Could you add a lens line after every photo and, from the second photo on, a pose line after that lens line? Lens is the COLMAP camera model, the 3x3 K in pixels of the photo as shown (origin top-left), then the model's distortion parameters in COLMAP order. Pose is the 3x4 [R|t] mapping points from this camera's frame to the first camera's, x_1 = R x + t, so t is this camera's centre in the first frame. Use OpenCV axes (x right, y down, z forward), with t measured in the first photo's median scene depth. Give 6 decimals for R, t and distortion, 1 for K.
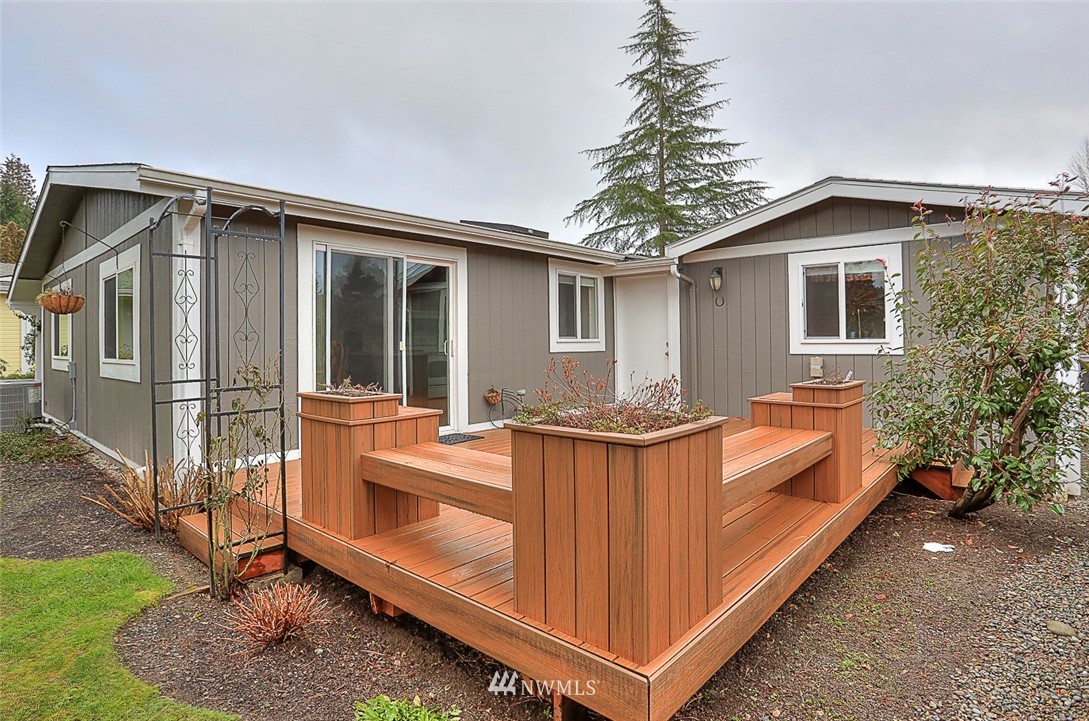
lens RADIAL K [[606.4, 0, 542.8], [0, 606.4, 341.9], [0, 0, 1]] dist [-0.000945, 0.015679]
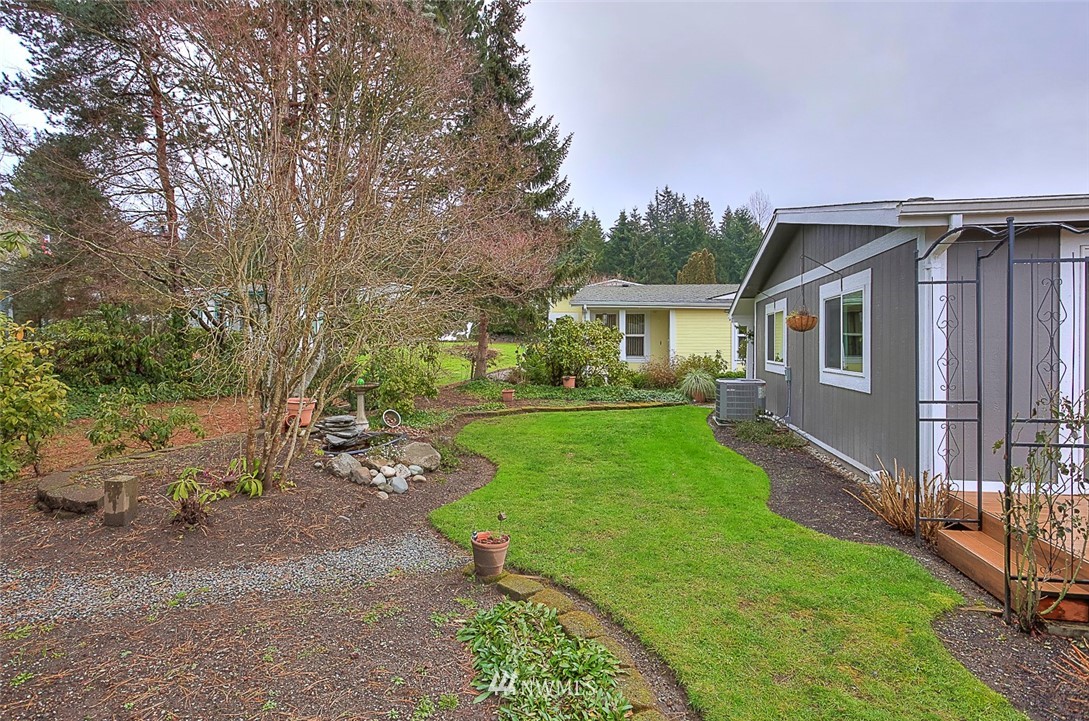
lens RADIAL K [[606.4, 0, 542.8], [0, 606.4, 341.9], [0, 0, 1]] dist [-0.000945, 0.015679]
pose [[0.575106, 0.014291, -0.817954, -0.097414], [-0.015299, 0.999860, 0.006712, -0.025961], [0.817936, 0.008654, 0.575245, -0.131407]]
